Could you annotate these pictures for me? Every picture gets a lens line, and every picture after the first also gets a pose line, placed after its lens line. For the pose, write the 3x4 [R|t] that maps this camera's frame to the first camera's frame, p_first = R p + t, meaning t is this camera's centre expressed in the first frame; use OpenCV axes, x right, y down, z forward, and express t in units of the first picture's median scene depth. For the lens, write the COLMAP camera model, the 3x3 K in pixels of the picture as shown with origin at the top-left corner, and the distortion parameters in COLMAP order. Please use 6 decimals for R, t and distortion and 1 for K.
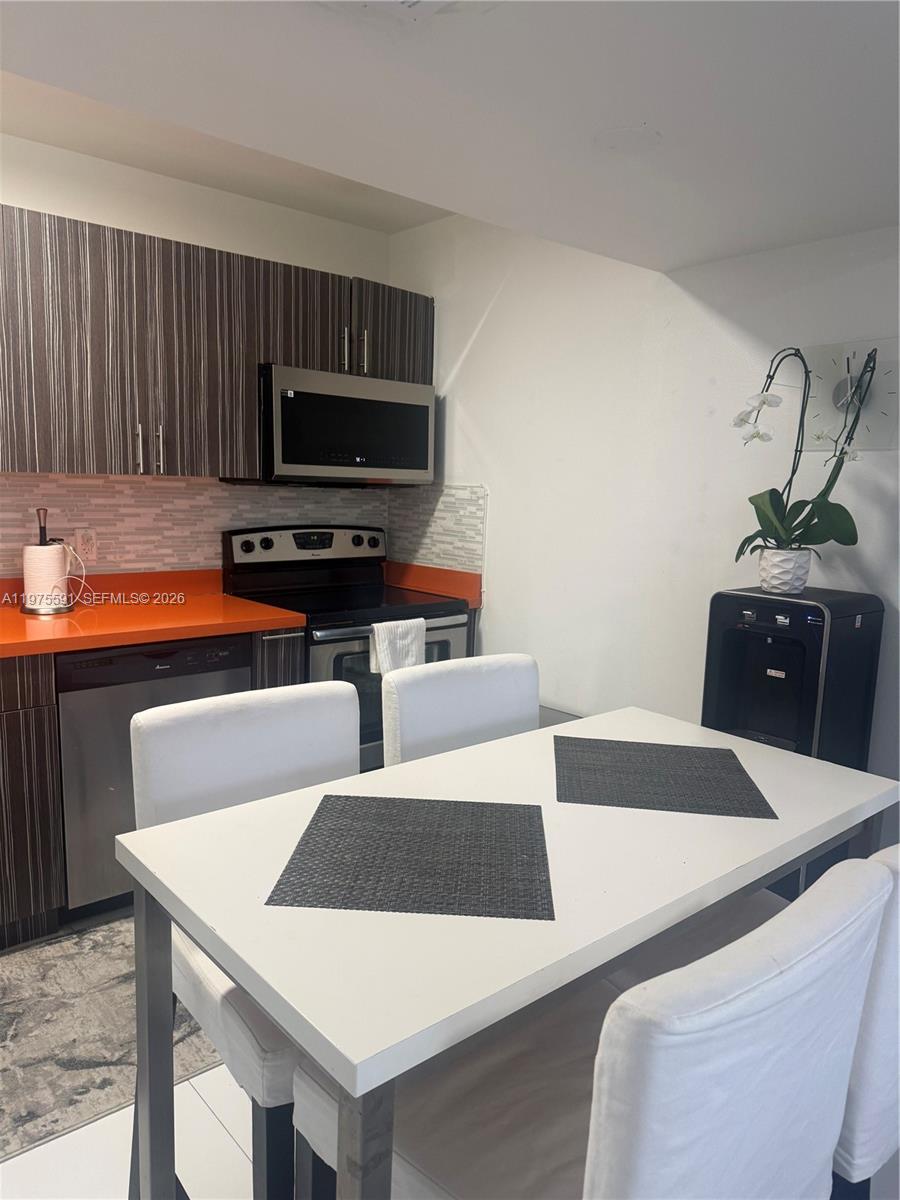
lens RADIAL K [[842.1, 0, 452.6], [0, 842.1, 605.6], [0, 0, 1]] dist [0.144943, -0.308594]
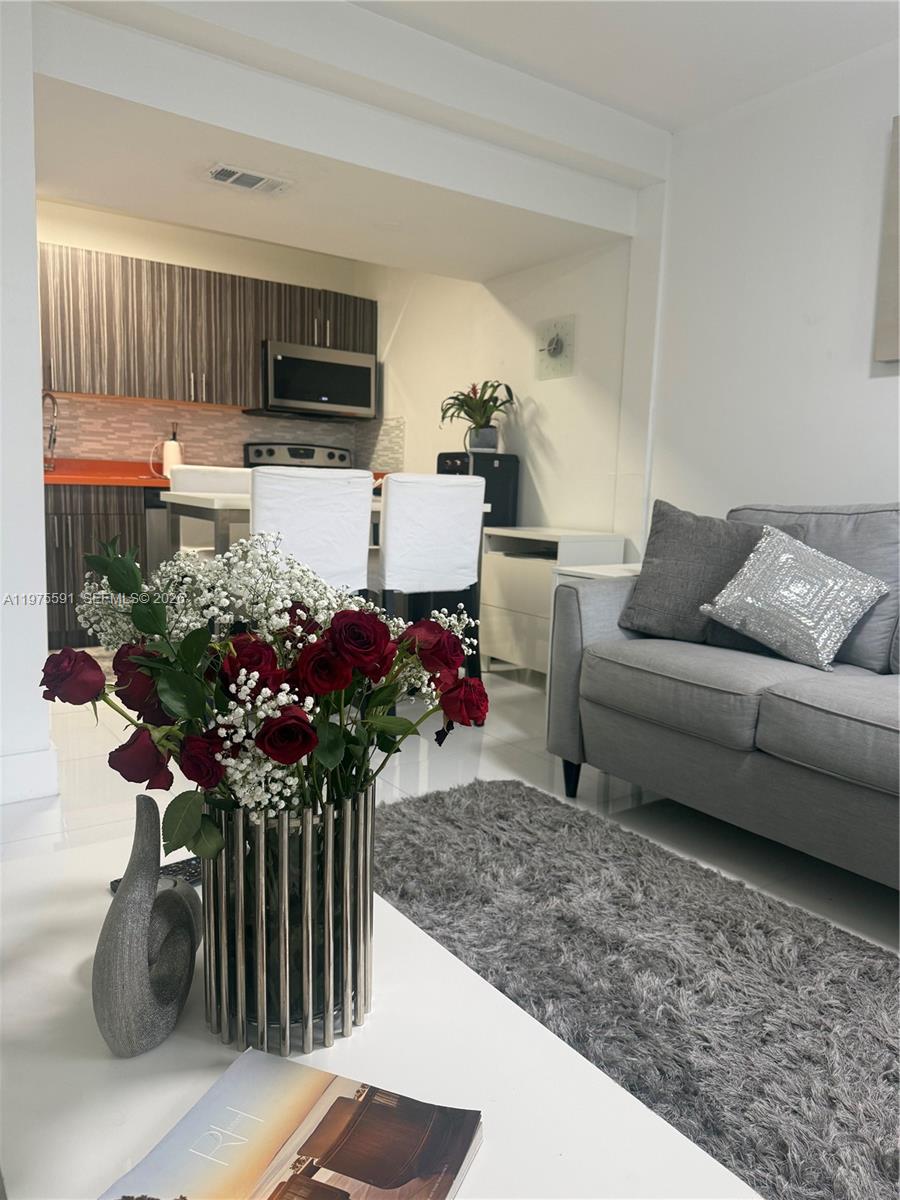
lens RADIAL K [[842.1, 0, 452.6], [0, 842.1, 605.6], [0, 0, 1]] dist [0.144943, -0.308594]
pose [[0.994767, 0.015316, -0.101011, 0.310942], [-0.016297, 0.999828, -0.008901, 0.239371], [0.100857, 0.010501, 0.994846, -0.615913]]
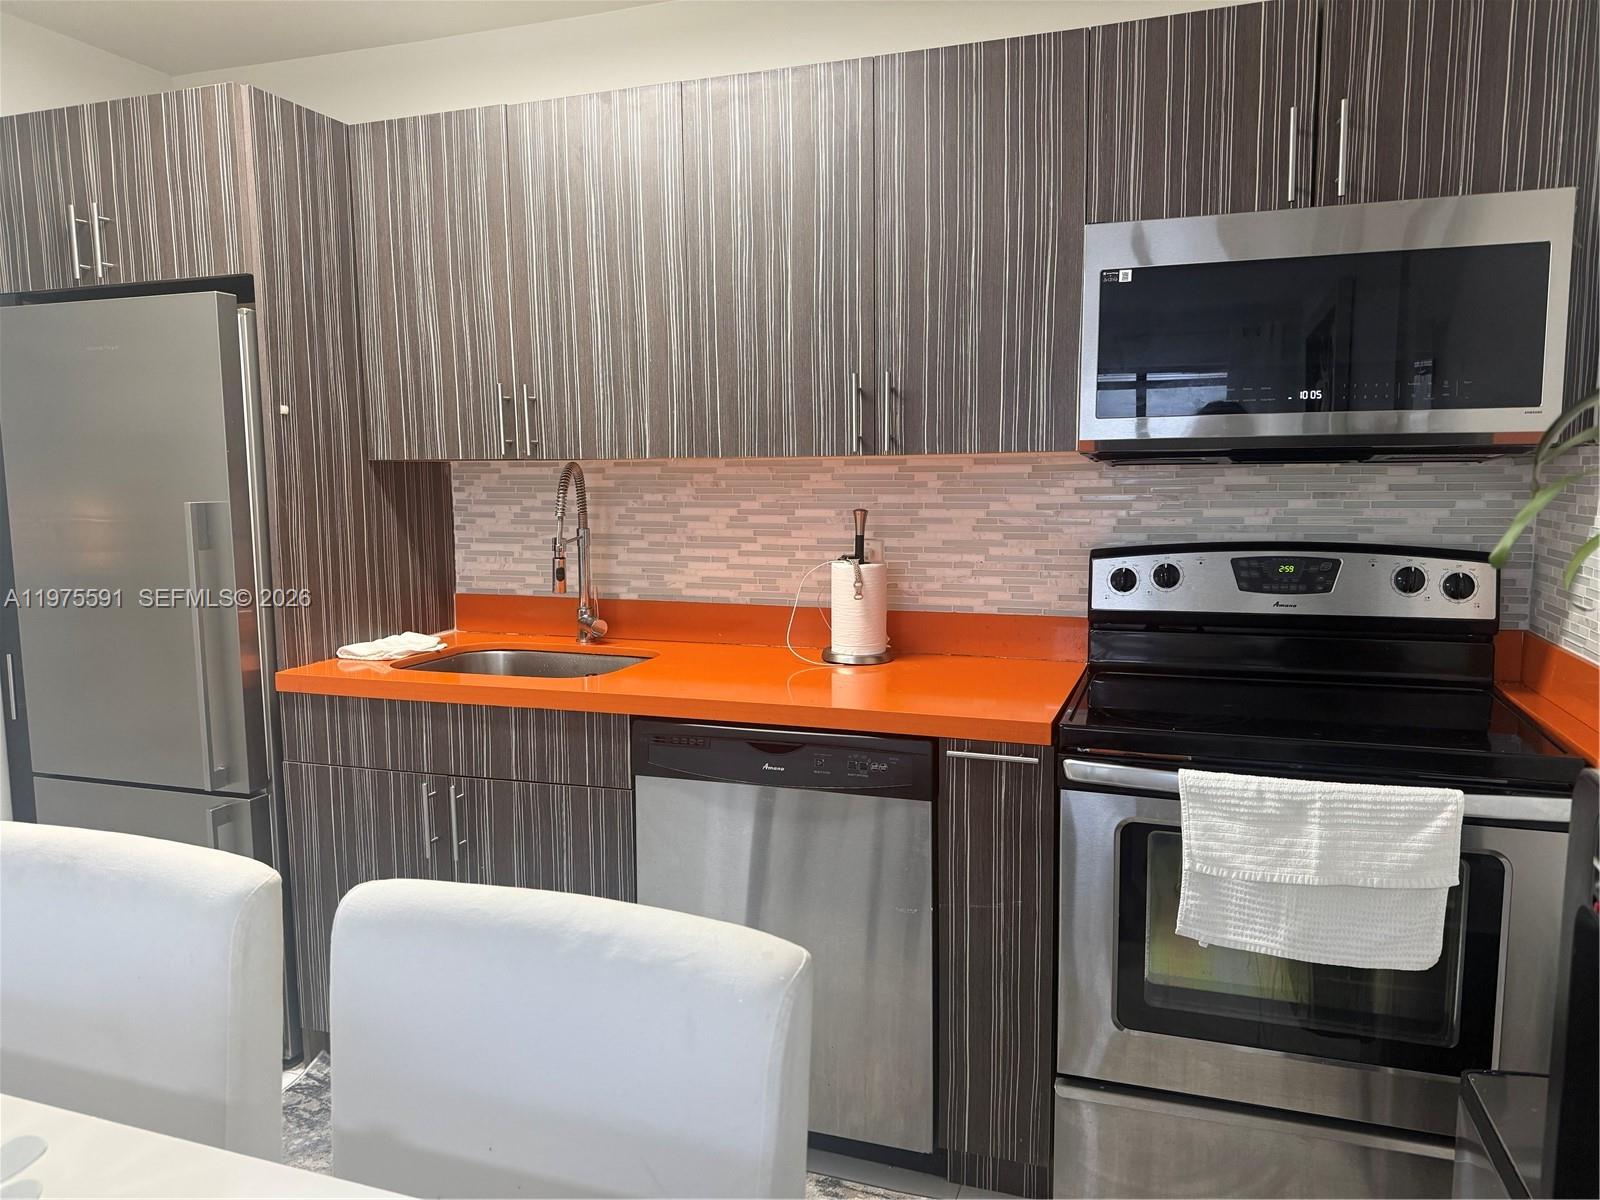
lens RADIAL K [[1110.4, 0, 800.0], [0, 1110.4, 600.0], [0, 0, 1]] dist [0.165234, -0.301483]
pose [[0.485073, 0.069001, -0.871747, 0.278253], [-0.103871, 0.994371, 0.020910, -0.051470], [0.868283, 0.080407, 0.489510, 0.487062]]
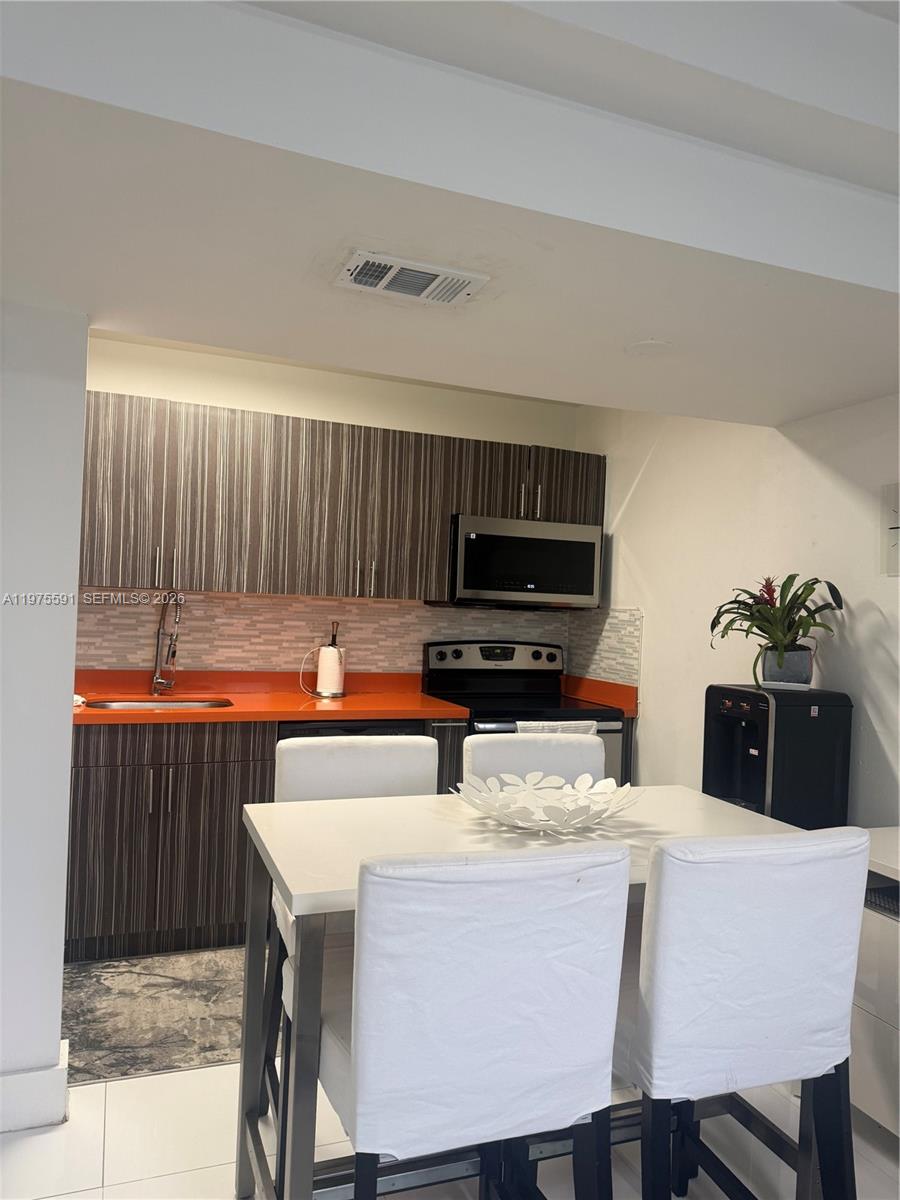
lens RADIAL K [[832.8, 0, 449.3], [0, 832.8, 606.4], [0, 0, 1]] dist [0.165234, -0.301483]
pose [[0.940692, 0.007614, -0.339176, 0.186504], [-0.062021, 0.986760, -0.149861, 0.042320], [0.333544, 0.162009, 0.928710, -0.147527]]
